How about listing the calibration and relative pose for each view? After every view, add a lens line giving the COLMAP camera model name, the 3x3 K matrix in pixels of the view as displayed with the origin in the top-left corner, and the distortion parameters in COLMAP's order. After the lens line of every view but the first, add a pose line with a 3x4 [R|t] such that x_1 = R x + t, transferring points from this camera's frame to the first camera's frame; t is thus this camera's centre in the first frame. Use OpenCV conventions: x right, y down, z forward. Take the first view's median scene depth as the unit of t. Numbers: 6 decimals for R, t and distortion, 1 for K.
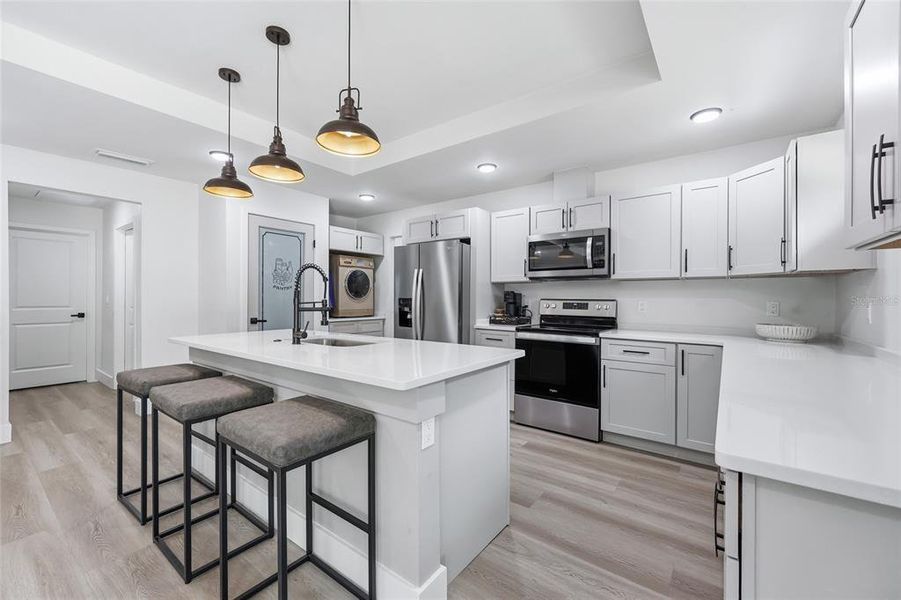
lens RADIAL K [[370.9, 0, 451.0], [0, 370.9, 299.1], [0, 0, 1]] dist [-0.000881, 0.000991]
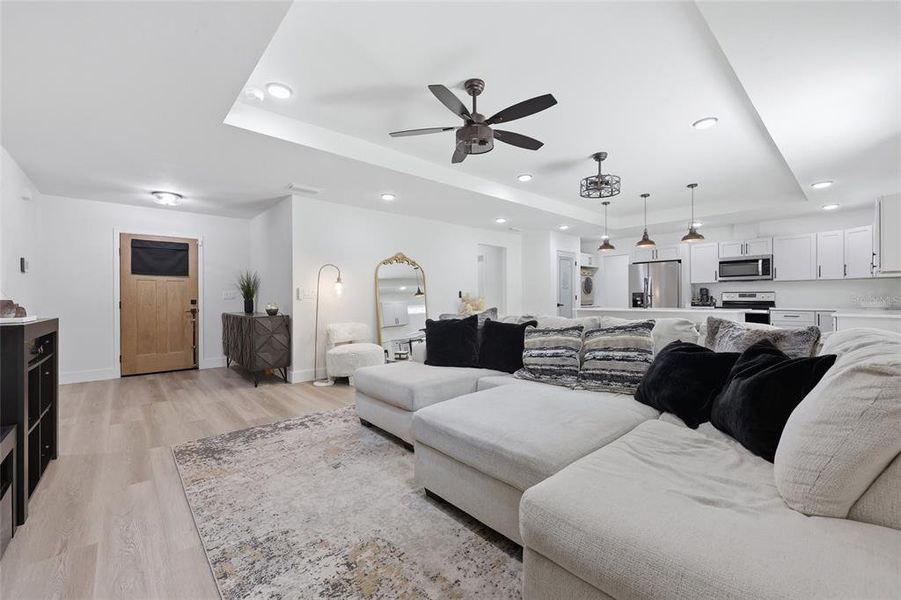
lens RADIAL K [[370.9, 0, 454.2], [0, 370.9, 298.6], [0, 0, 1]] dist [-0.000881, 0.000991]
pose [[0.979063, -0.007372, -0.203425, -0.780548], [0.007207, 0.999973, -0.001552, 0.028246], [0.203431, 0.000054, 0.979089, -1.192591]]
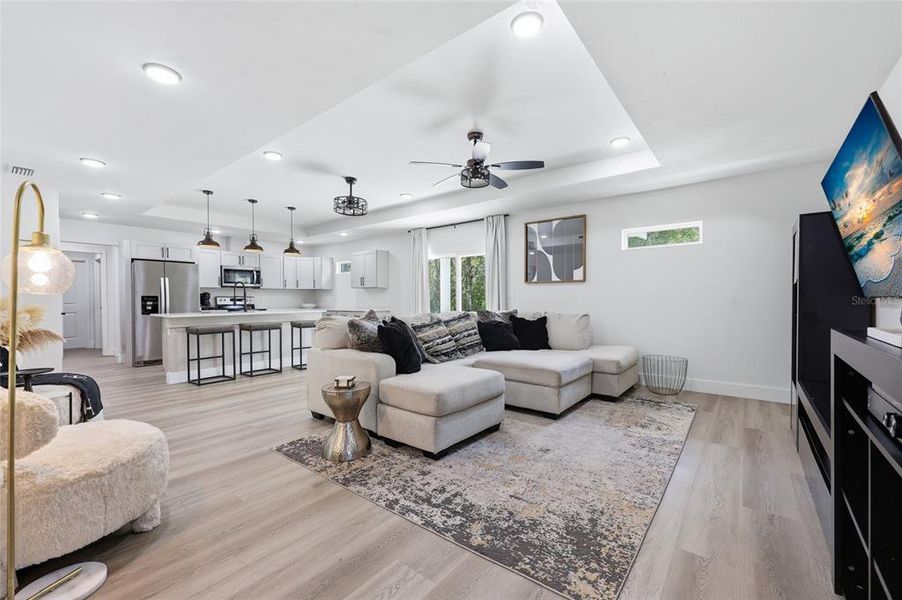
lens RADIAL K [[371.3, 0, 453.0], [0, 371.3, 304.3], [0, 0, 1]] dist [-0.000881, 0.000991]
pose [[0.035605, -0.014236, 0.999265, -1.958447], [0.006562, 0.999880, 0.014011, 0.023875], [-0.999344, 0.006058, 0.035694, -0.362865]]
